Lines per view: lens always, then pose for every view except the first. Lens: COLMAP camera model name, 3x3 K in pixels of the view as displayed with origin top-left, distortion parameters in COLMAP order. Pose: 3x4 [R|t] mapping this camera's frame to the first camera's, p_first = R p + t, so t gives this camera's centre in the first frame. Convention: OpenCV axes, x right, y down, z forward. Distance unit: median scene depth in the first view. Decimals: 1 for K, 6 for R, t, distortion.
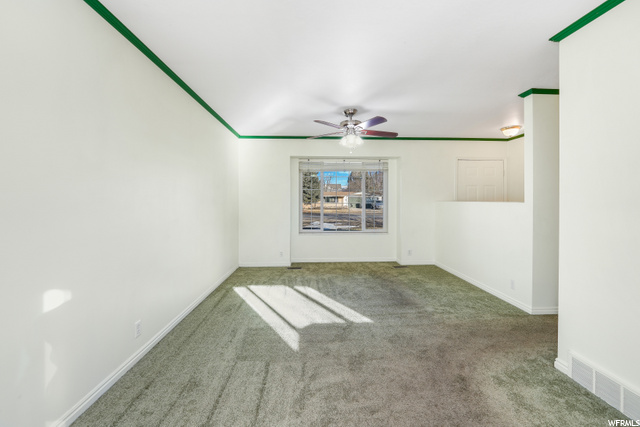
lens RADIAL K [[268.2, 0, 309.4], [0, 268.2, 207.3], [0, 0, 1]] dist [-0.015437, 0.001292]
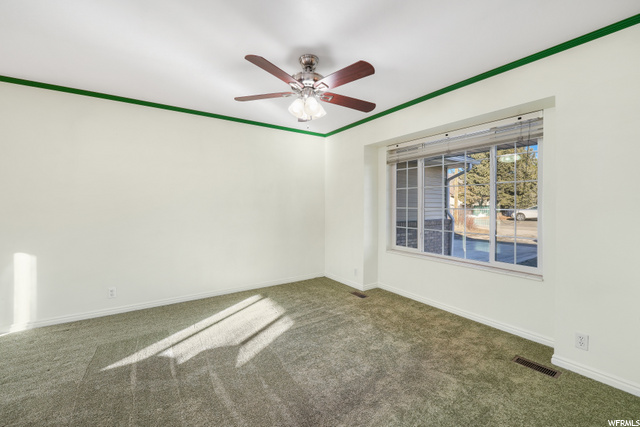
lens RADIAL K [[268.2, 0, 317.7], [0, 268.2, 205.1], [0, 0, 1]] dist [-0.015437, 0.001292]
pose [[0.540126, -0.000671, -0.841584, 0.471460], [-0.019828, 0.999712, -0.013523, -0.011841], [0.841351, 0.023991, 0.539957, 0.477086]]
